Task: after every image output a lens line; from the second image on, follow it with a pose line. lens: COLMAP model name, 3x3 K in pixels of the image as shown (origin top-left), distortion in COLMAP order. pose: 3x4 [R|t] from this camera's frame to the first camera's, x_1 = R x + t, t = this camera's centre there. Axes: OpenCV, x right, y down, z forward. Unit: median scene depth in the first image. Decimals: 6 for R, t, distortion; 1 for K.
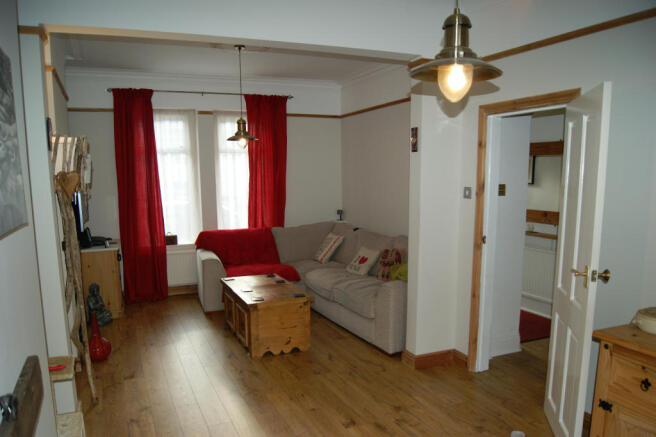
lens RADIAL K [[515.5, 0, 327.4], [0, 515.5, 260.0], [0, 0, 1]] dist [-0.060099, -0.008910]
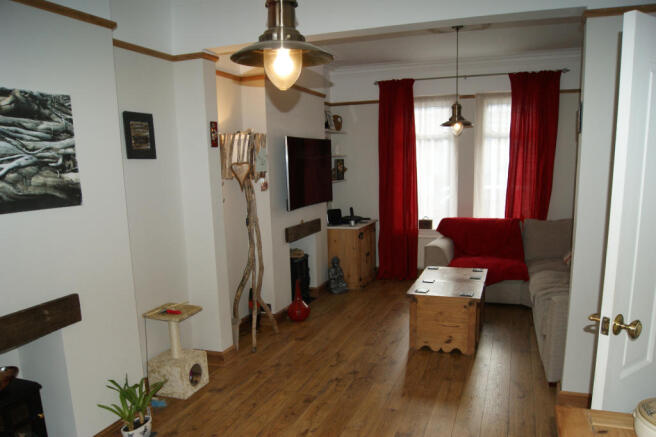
lens RADIAL K [[515.5, 0, 327.4], [0, 515.5, 260.0], [0, 0, 1]] dist [-0.060099, -0.008910]
pose [[0.727172, 0.120737, -0.675754, 0.285581], [-0.096915, 0.992608, 0.073060, -0.026329], [0.679579, 0.012364, 0.733498, 0.119117]]
